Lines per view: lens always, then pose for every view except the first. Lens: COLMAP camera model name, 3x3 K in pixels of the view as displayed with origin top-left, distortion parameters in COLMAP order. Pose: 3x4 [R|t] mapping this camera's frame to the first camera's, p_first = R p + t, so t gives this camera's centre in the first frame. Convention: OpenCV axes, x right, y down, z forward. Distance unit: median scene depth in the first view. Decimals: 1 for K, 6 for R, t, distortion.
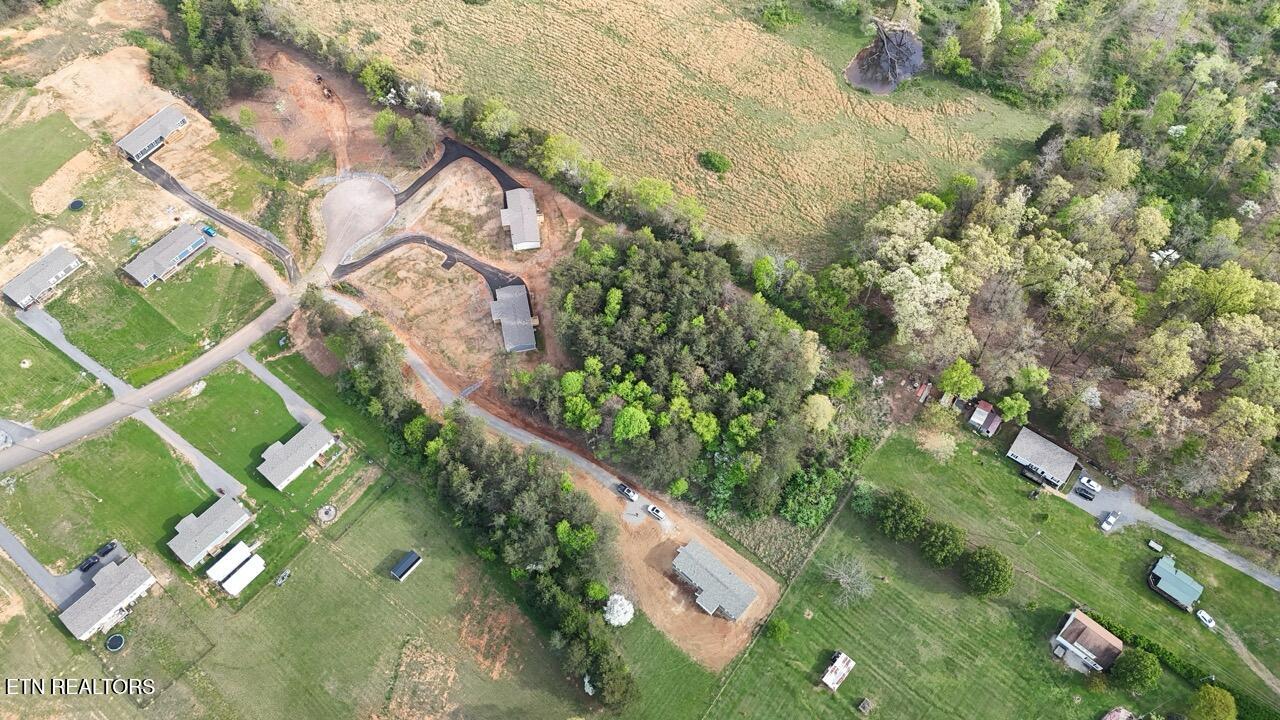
lens RADIAL K [[927.9, 0, 640.0], [0, 927.9, 360.0], [0, 0, 1]] dist [0.094345, -0.095138]
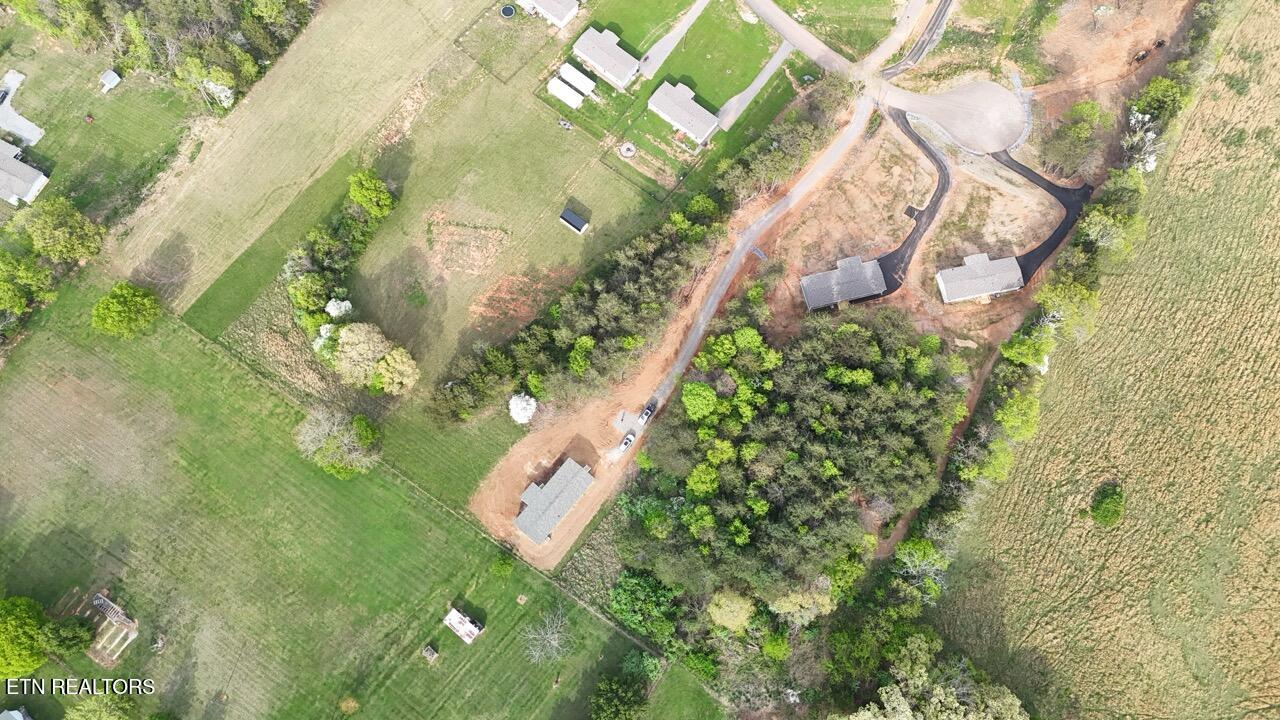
lens RADIAL K [[927.9, 0, 640.0], [0, 927.9, 360.0], [0, 0, 1]] dist [0.094345, -0.095138]
pose [[0.041464, 0.957256, -0.286255, 0.201172], [-0.880551, 0.170394, 0.442262, -0.277052], [0.472134, 0.233724, 0.849978, 0.154253]]
